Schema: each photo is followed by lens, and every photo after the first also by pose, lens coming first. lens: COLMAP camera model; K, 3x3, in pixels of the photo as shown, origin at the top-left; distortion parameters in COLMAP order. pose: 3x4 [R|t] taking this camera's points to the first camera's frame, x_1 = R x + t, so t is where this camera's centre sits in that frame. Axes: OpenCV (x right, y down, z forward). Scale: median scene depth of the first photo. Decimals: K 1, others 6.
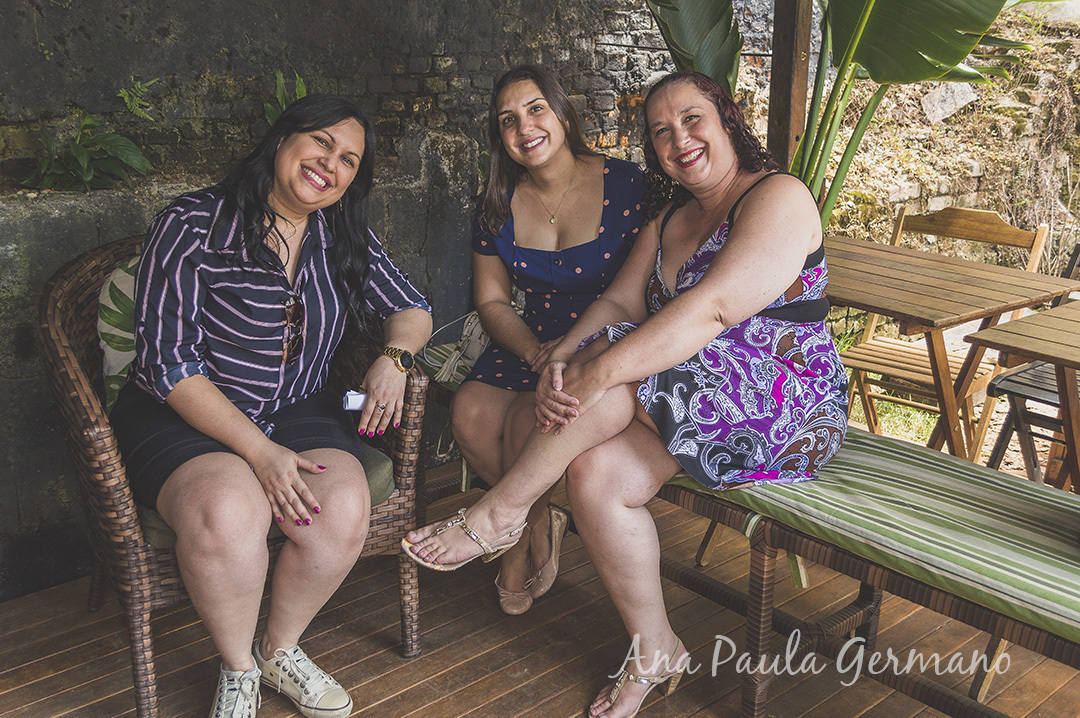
lens RADIAL K [[1152.4, 0, 540.0], [0, 1152.4, 359.0], [0, 0, 1]] dist [0.078610, -0.011231]
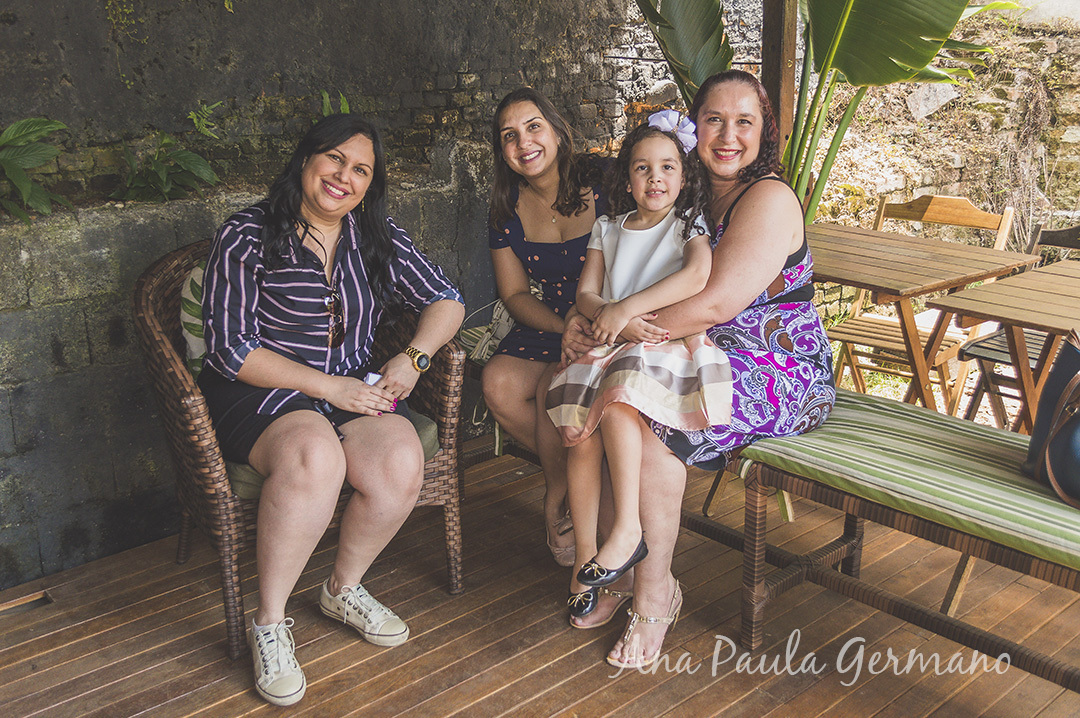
lens RADIAL K [[1123.9, 0, 540.0], [0, 1123.9, 359.0], [0, 0, 1]] dist [0.078838, -0.022660]
pose [[0.999521, -0.025693, -0.017264, -0.001946], [0.025663, 0.999669, -0.001947, 0.021564], [0.017308, 0.001503, 0.999849, -0.103897]]
